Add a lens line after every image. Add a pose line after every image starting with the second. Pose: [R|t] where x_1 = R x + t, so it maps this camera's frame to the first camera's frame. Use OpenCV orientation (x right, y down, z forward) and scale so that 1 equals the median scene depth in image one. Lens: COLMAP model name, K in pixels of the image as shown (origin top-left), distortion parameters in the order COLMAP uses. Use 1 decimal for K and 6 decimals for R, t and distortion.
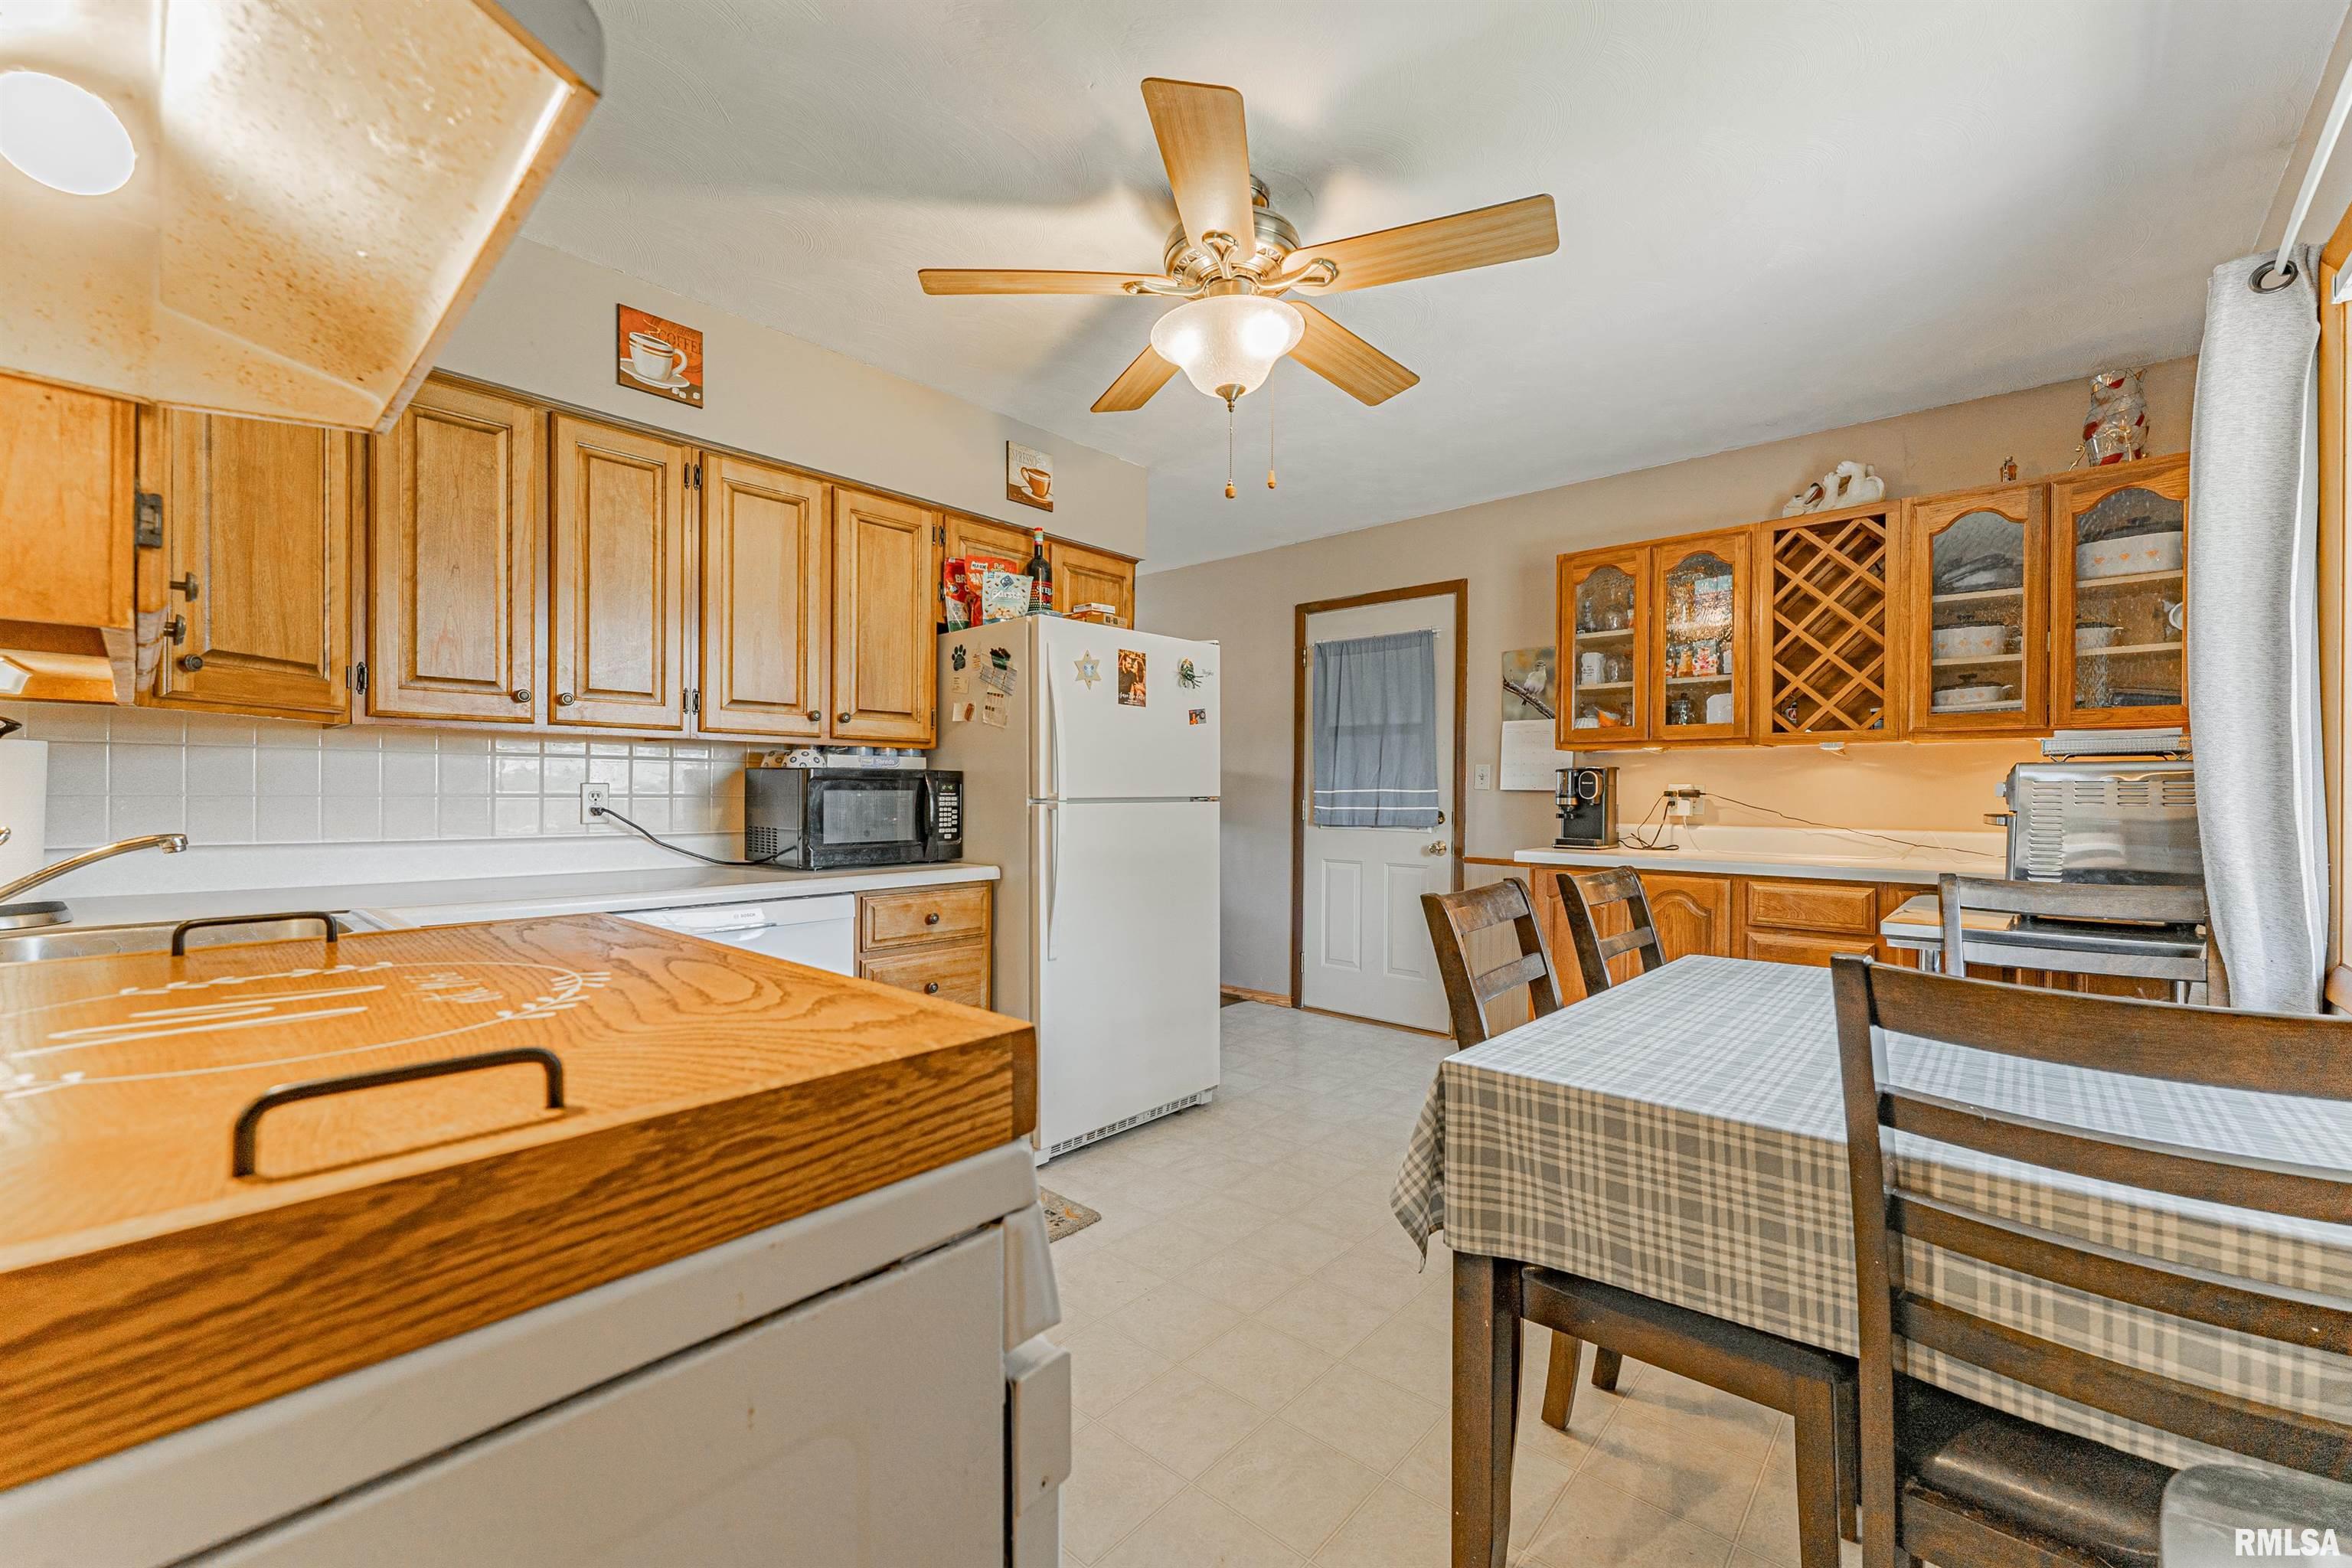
lens RADIAL K [[938.6, 0, 1174.8], [0, 938.6, 791.1], [0, 0, 1]] dist [0.002690, -0.000945]
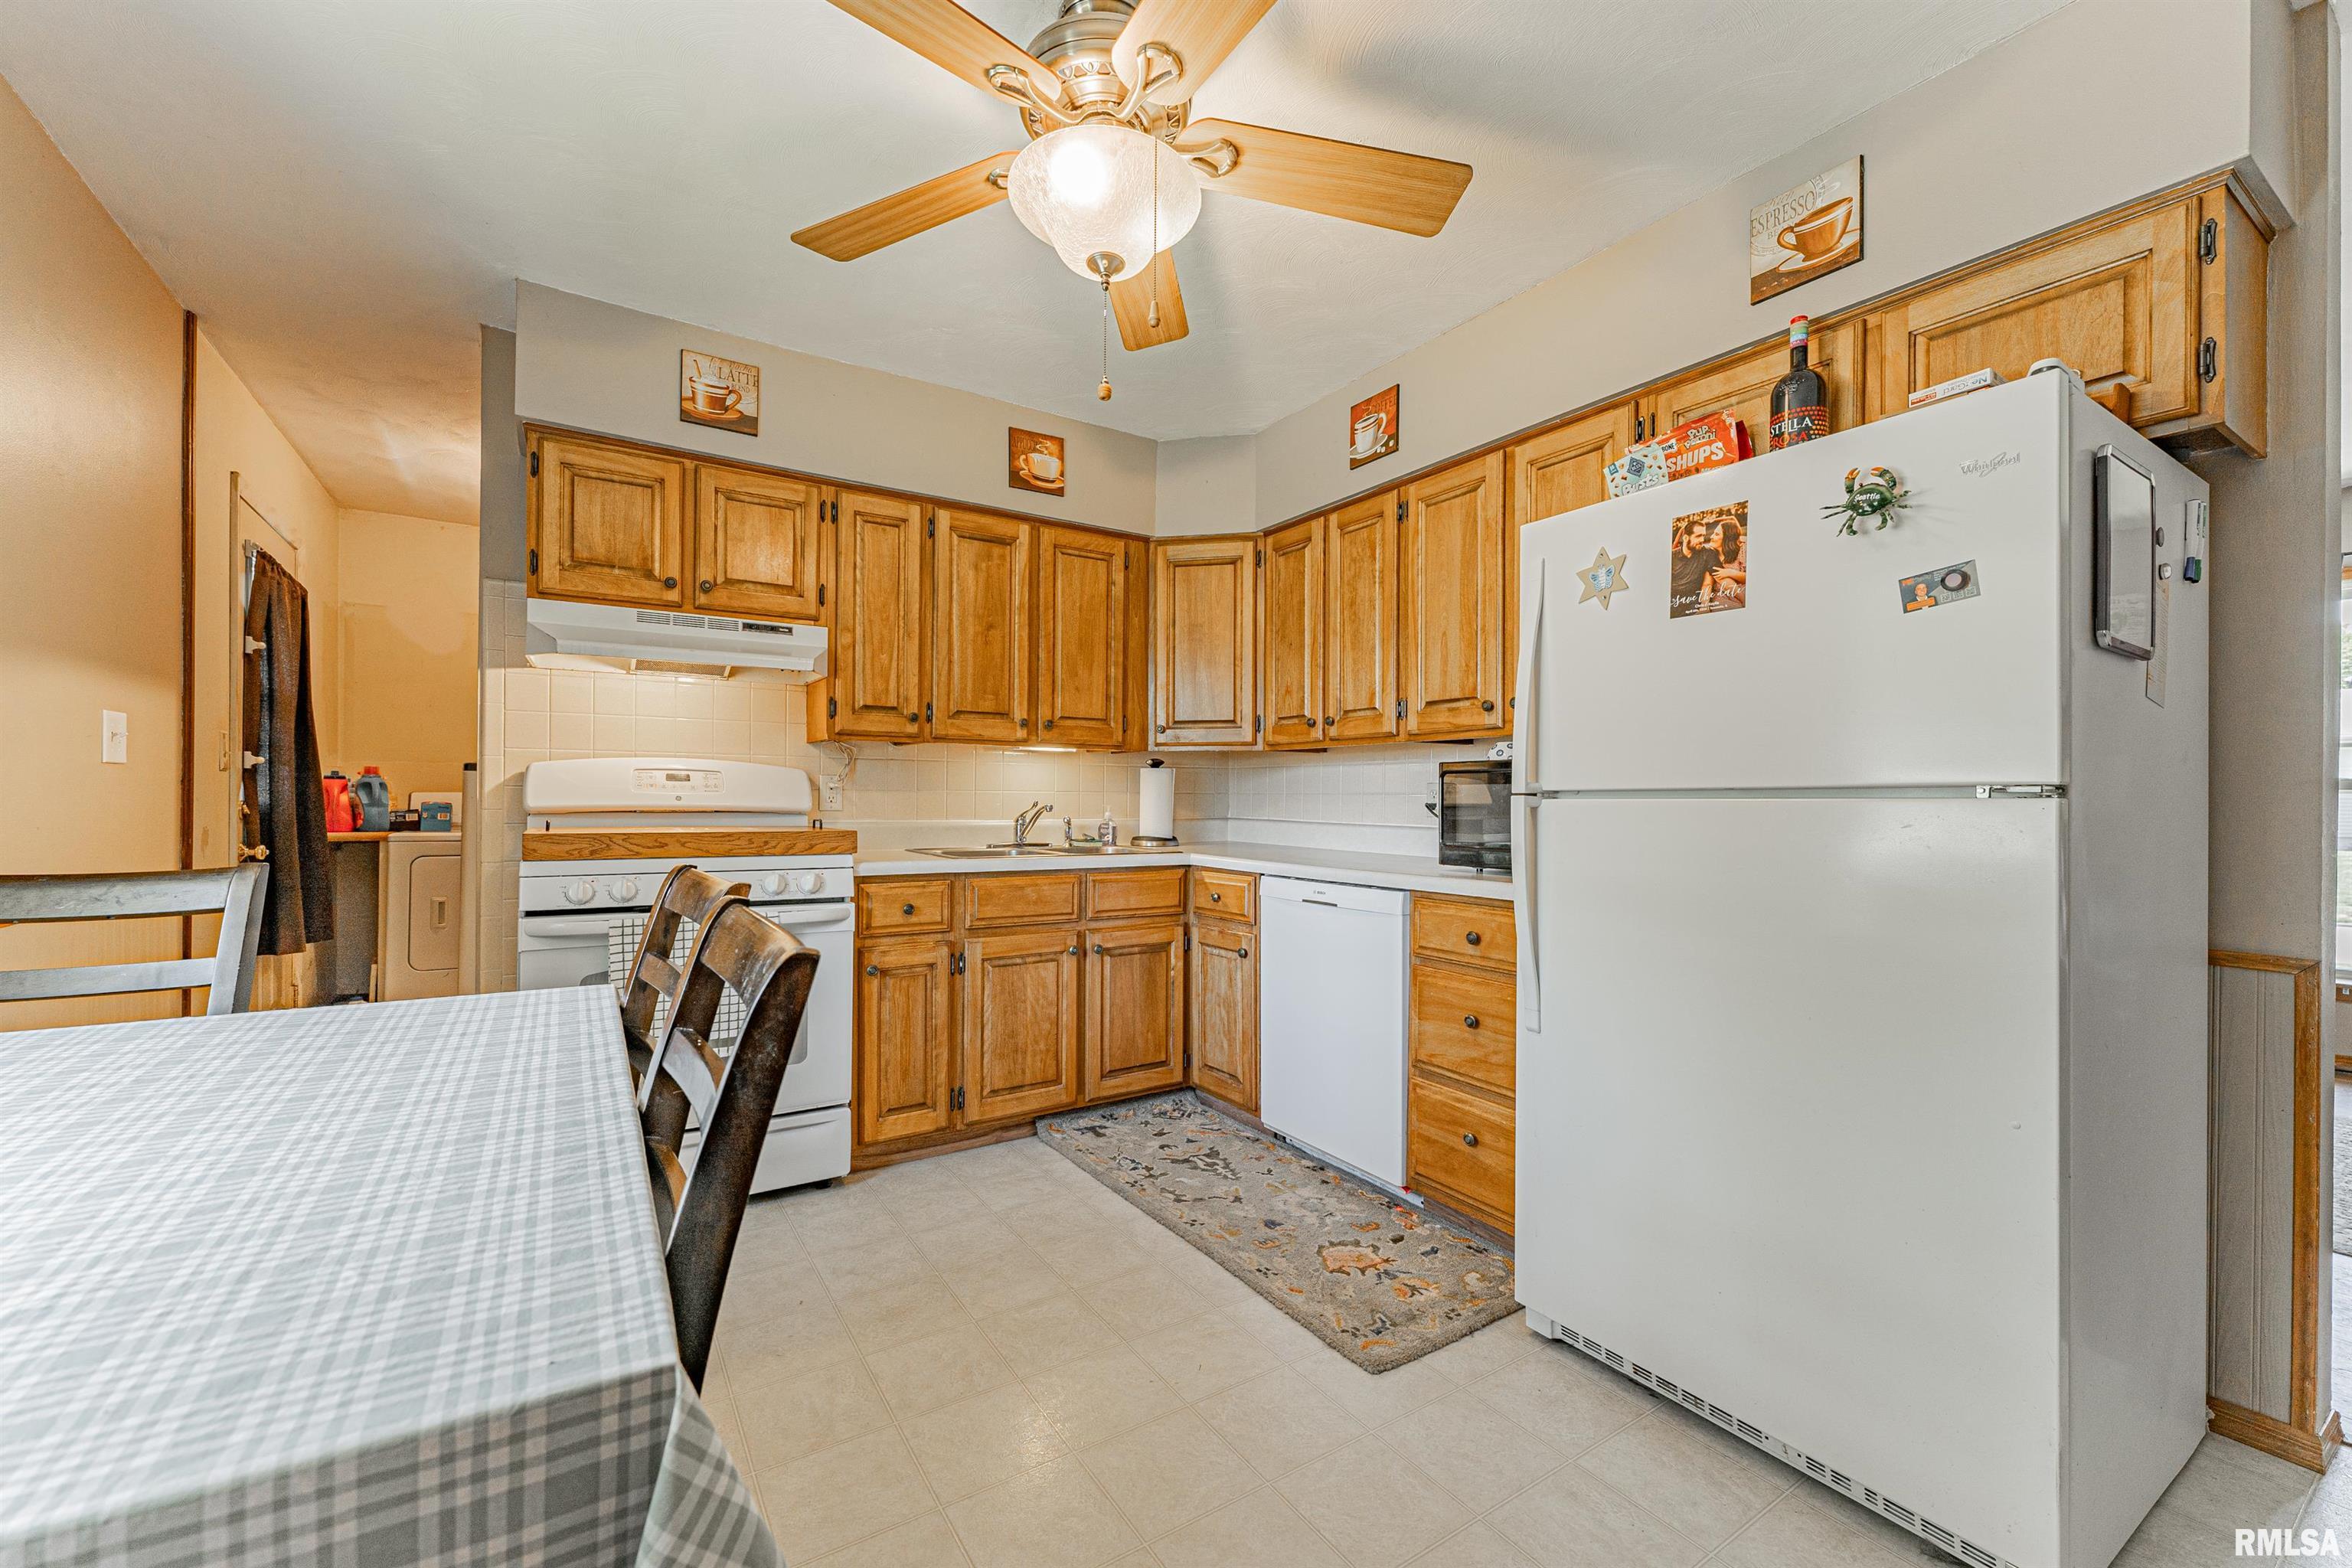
lens RADIAL K [[938.6, 0, 1172.5], [0, 938.6, 796.8], [0, 0, 1]] dist [0.002690, -0.000945]
pose [[-0.261810, -0.010110, -0.965066, 0.545537], [-0.011399, 0.999908, -0.007382, 0.018784], [0.965052, 0.009068, -0.261902, 0.861304]]
